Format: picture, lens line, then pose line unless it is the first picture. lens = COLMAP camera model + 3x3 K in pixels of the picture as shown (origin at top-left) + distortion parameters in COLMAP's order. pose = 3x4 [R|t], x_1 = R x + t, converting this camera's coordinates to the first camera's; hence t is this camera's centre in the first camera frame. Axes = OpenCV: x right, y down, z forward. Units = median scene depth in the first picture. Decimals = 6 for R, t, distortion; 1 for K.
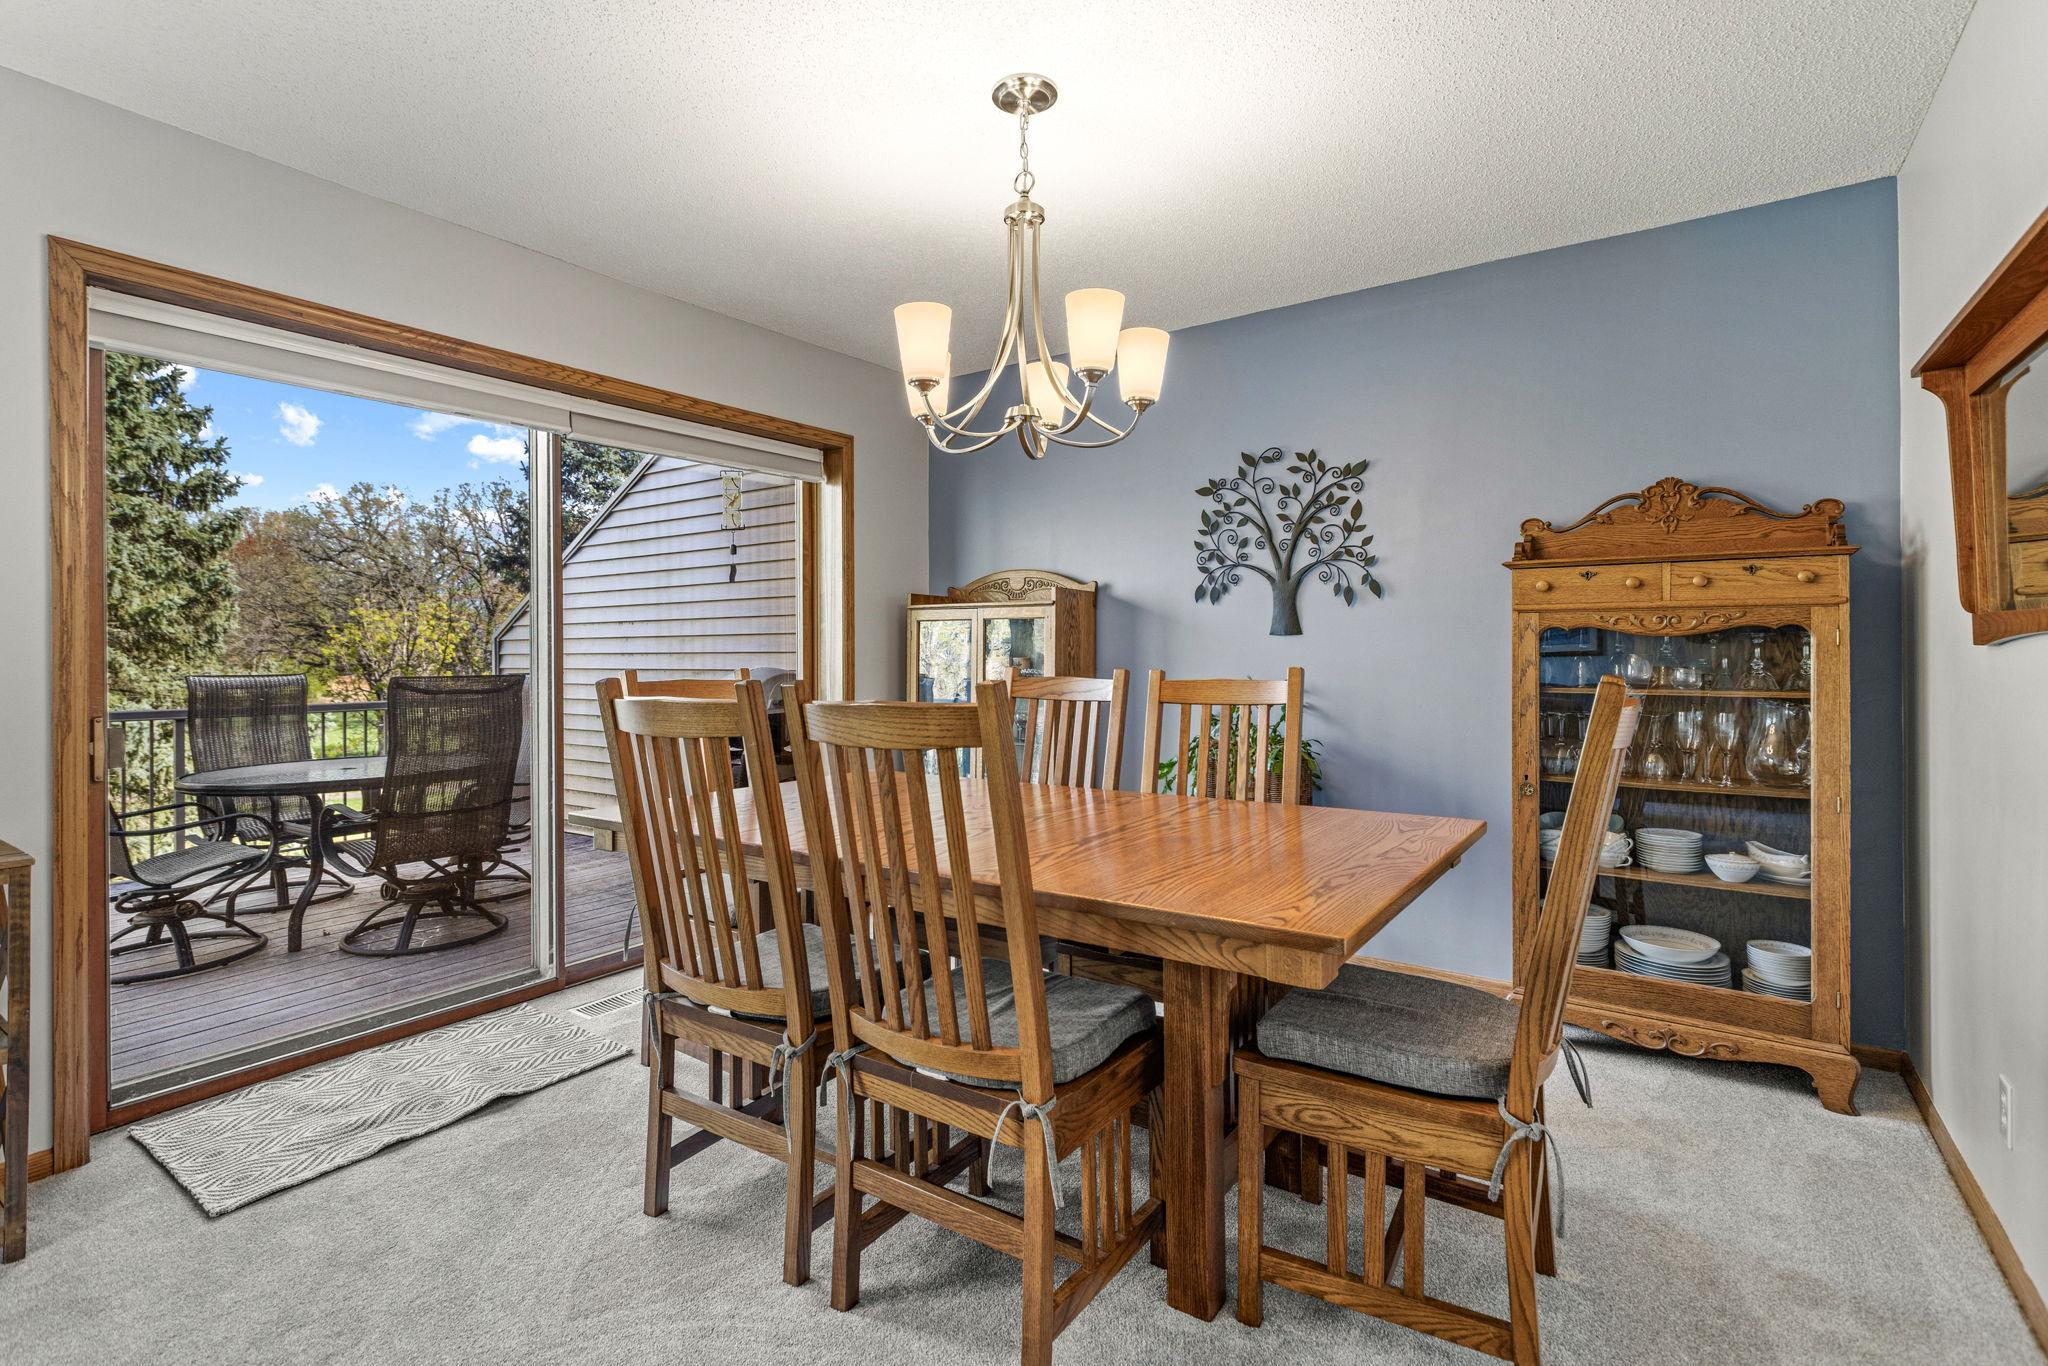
lens RADIAL K [[969.9, 0, 1009.8], [0, 969.9, 668.7], [0, 0, 1]] dist [-0.004157, -0.000536]
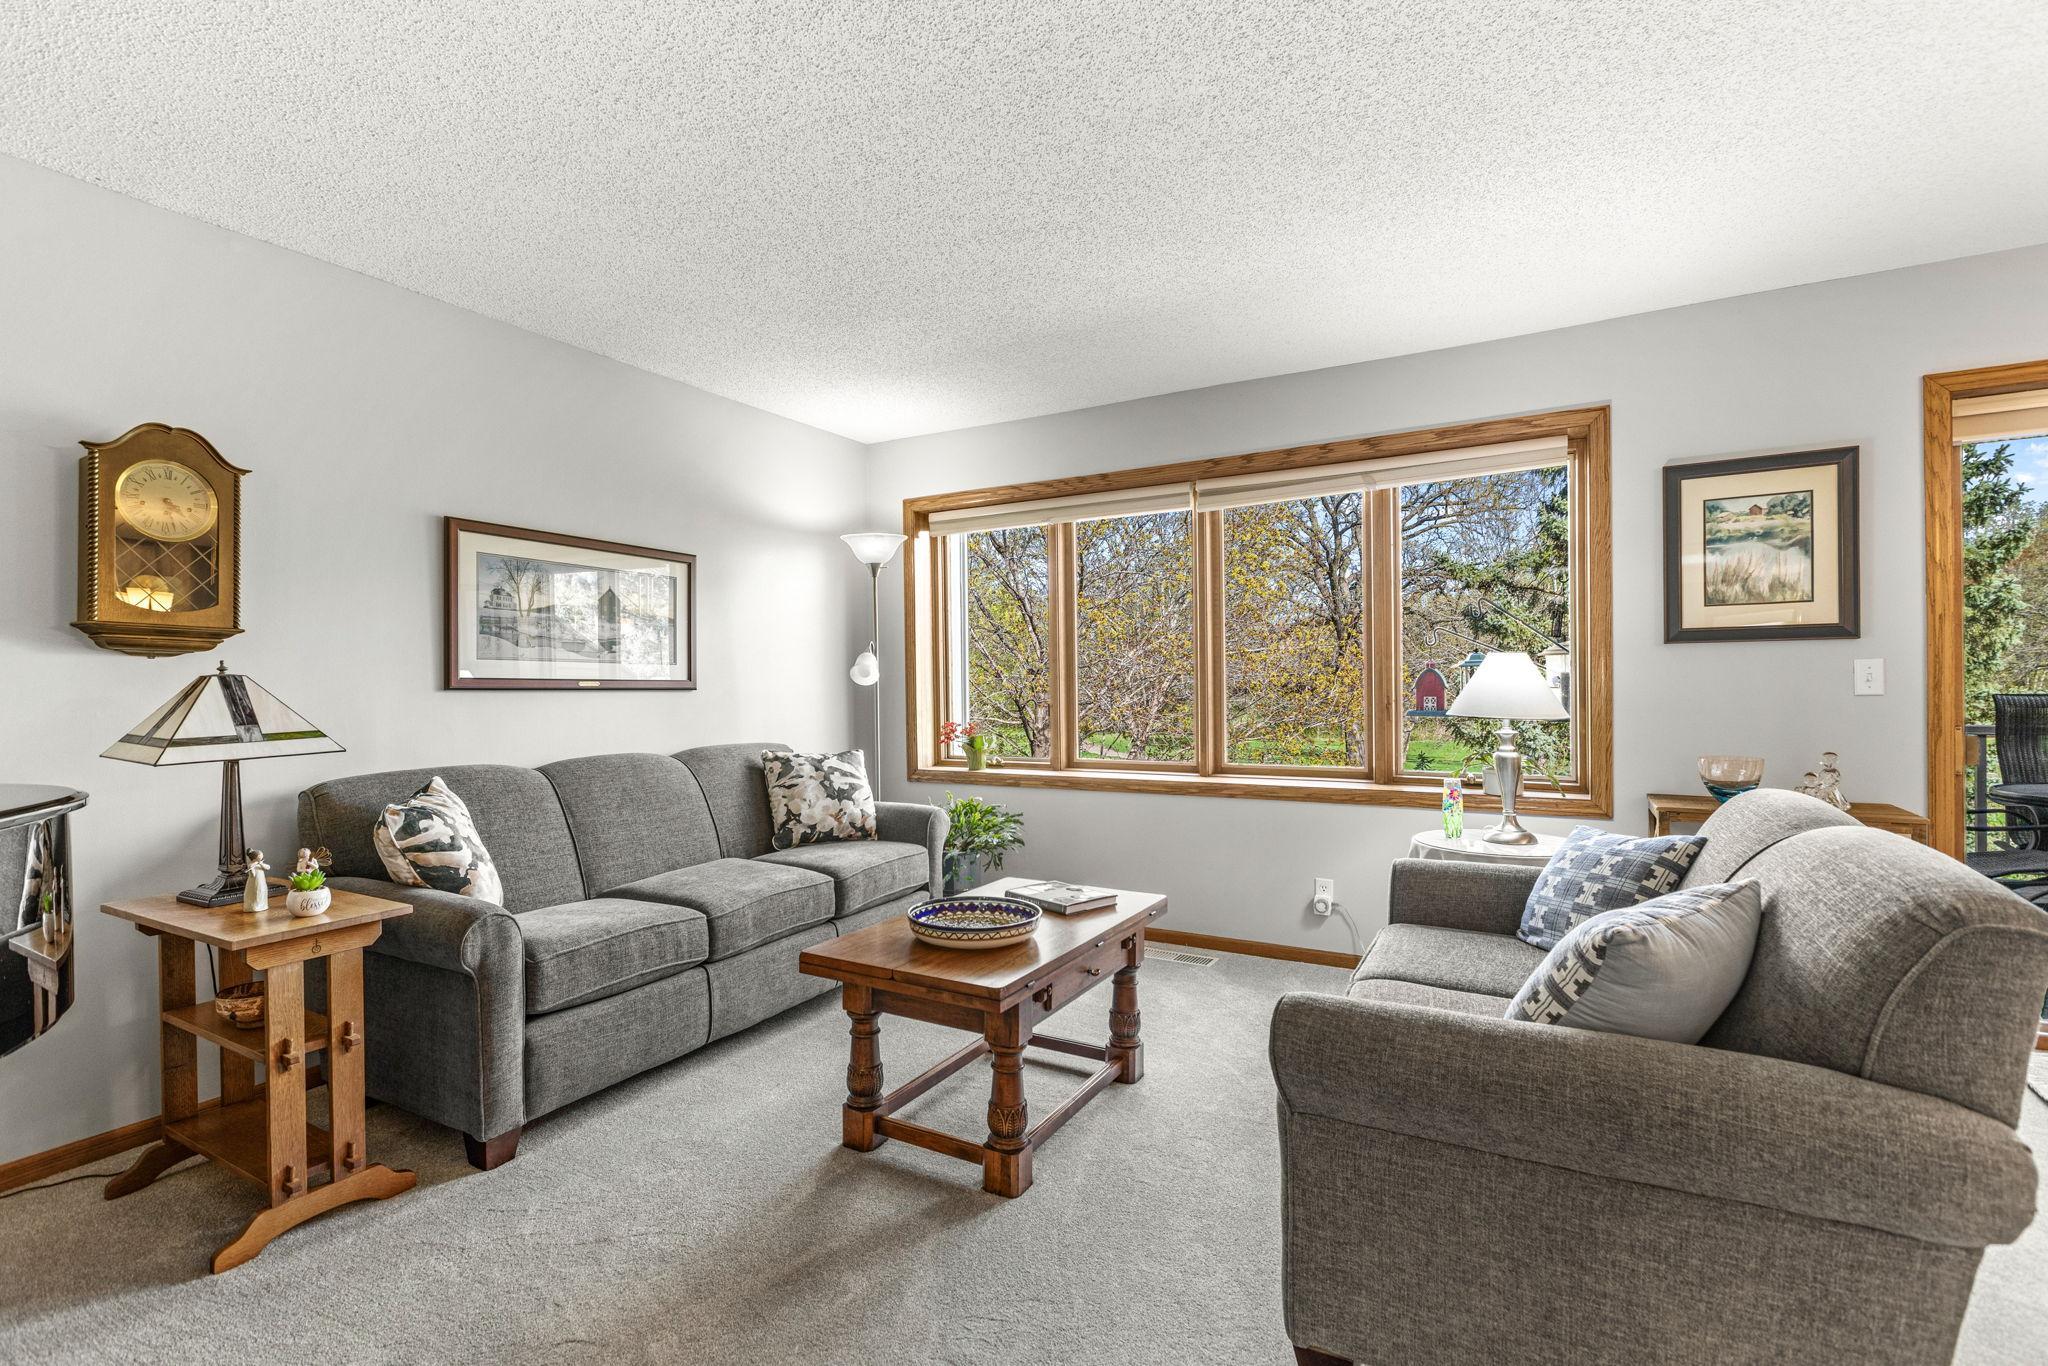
lens RADIAL K [[937.6, 0, 1016.5], [0, 937.6, 692.1], [0, 0, 1]] dist [0.000015, 0.000832]
pose [[0.083564, 0.002535, -0.996499, 0.031098], [0.001599, 0.999995, 0.002678, -0.000209], [0.996501, -0.001817, 0.083560, -0.054019]]
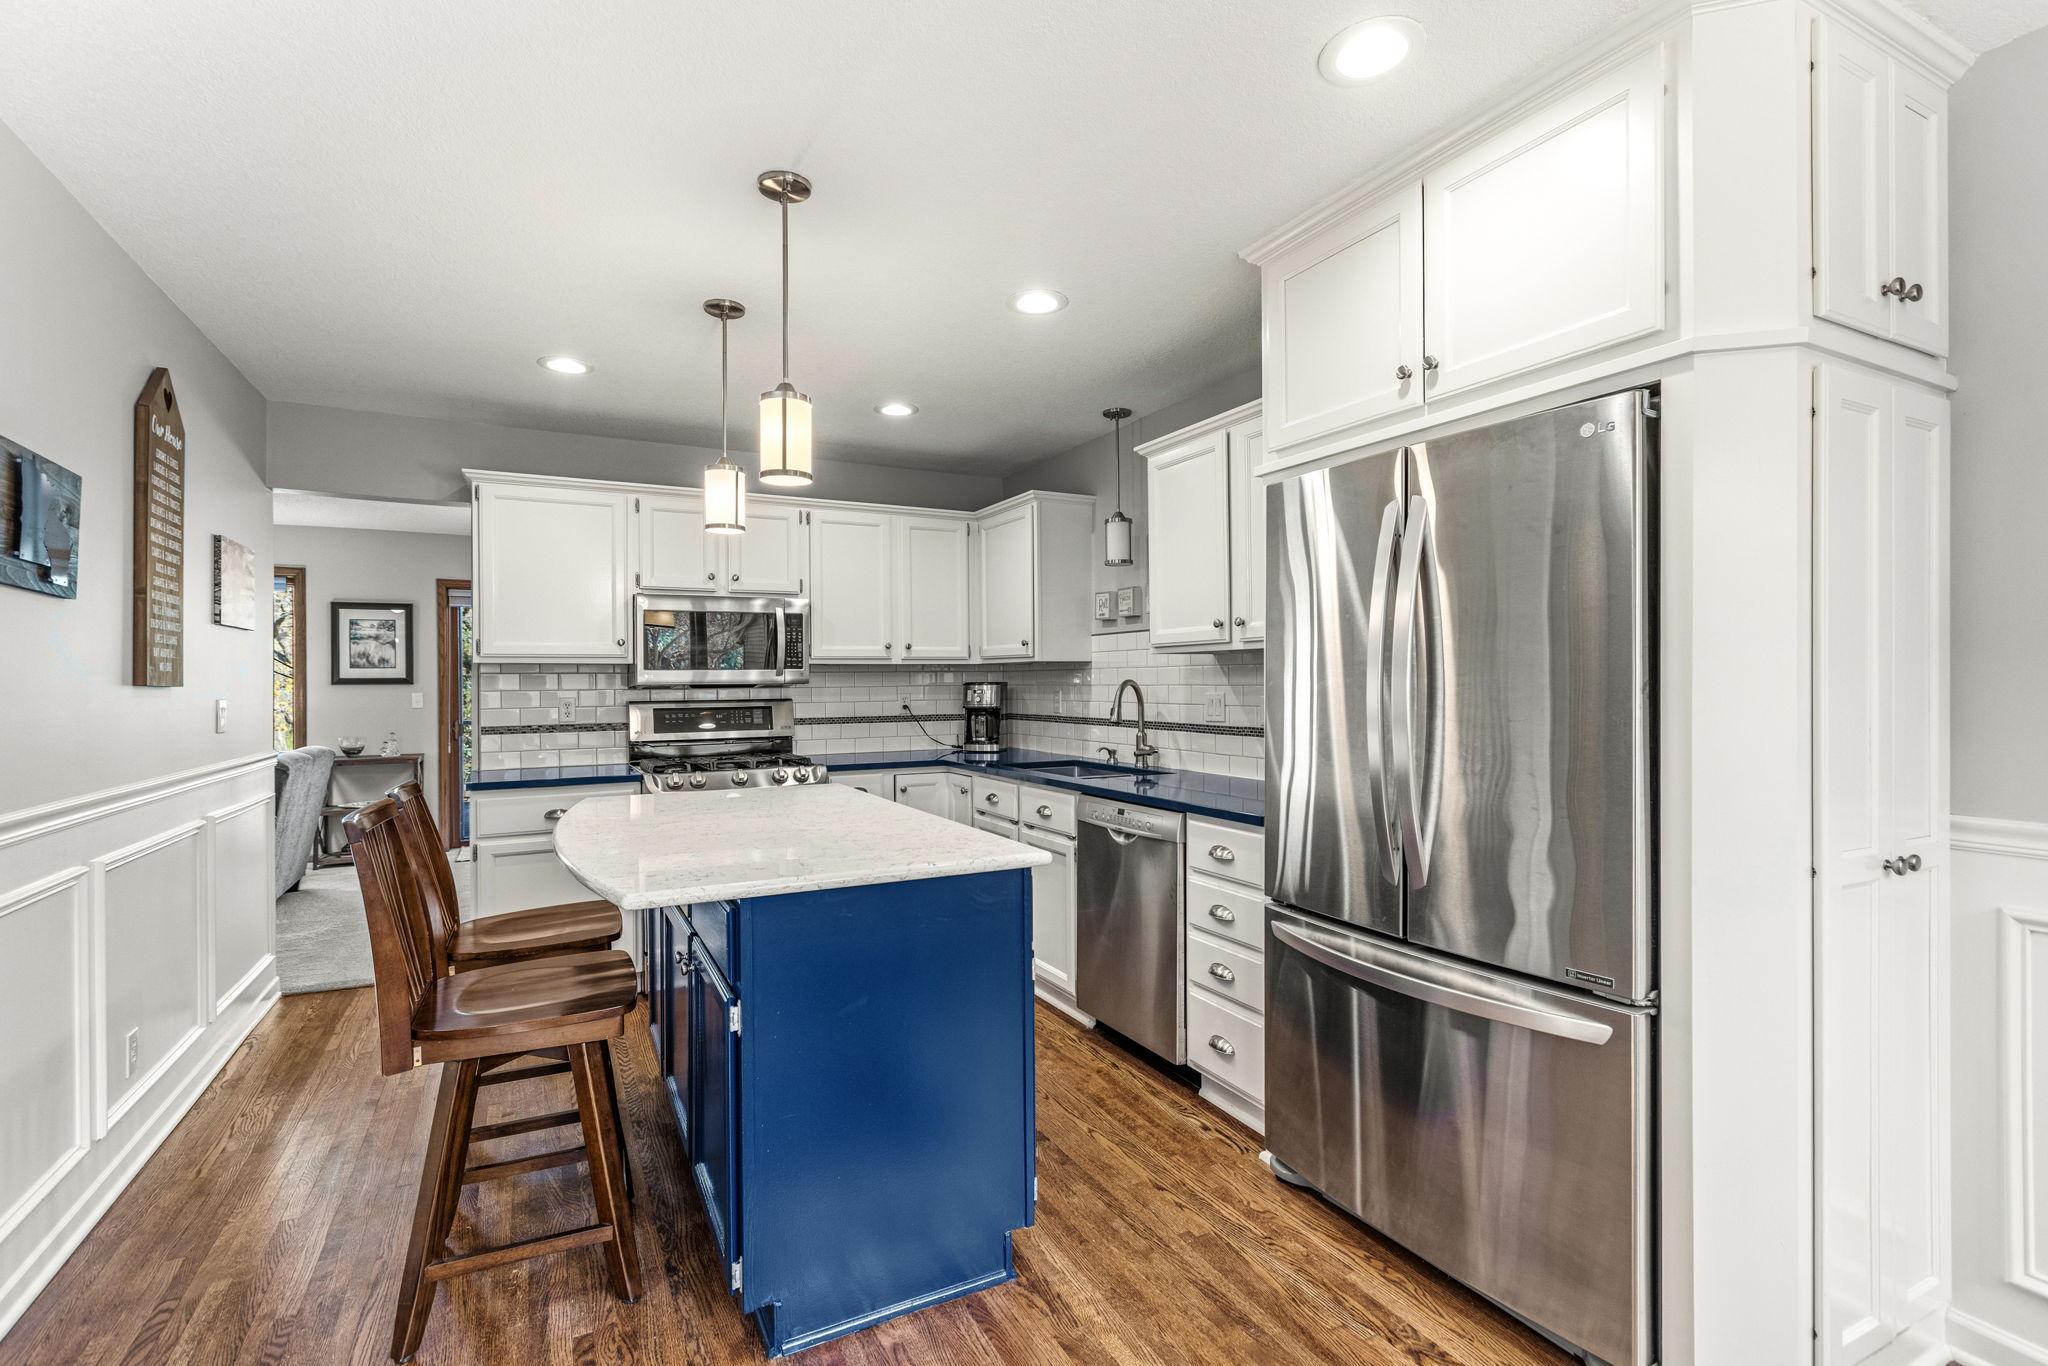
lens RADIAL K [[937.6, 0, 1019.7], [0, 937.6, 681.3], [0, 0, 1]] dist [0.000015, 0.000832]
pose [[0.883889, -0.005135, -0.467668, 0.314963], [0.003387, 0.999984, -0.004580, -0.008411], [0.467684, 0.002464, 0.883892, -0.128342]]
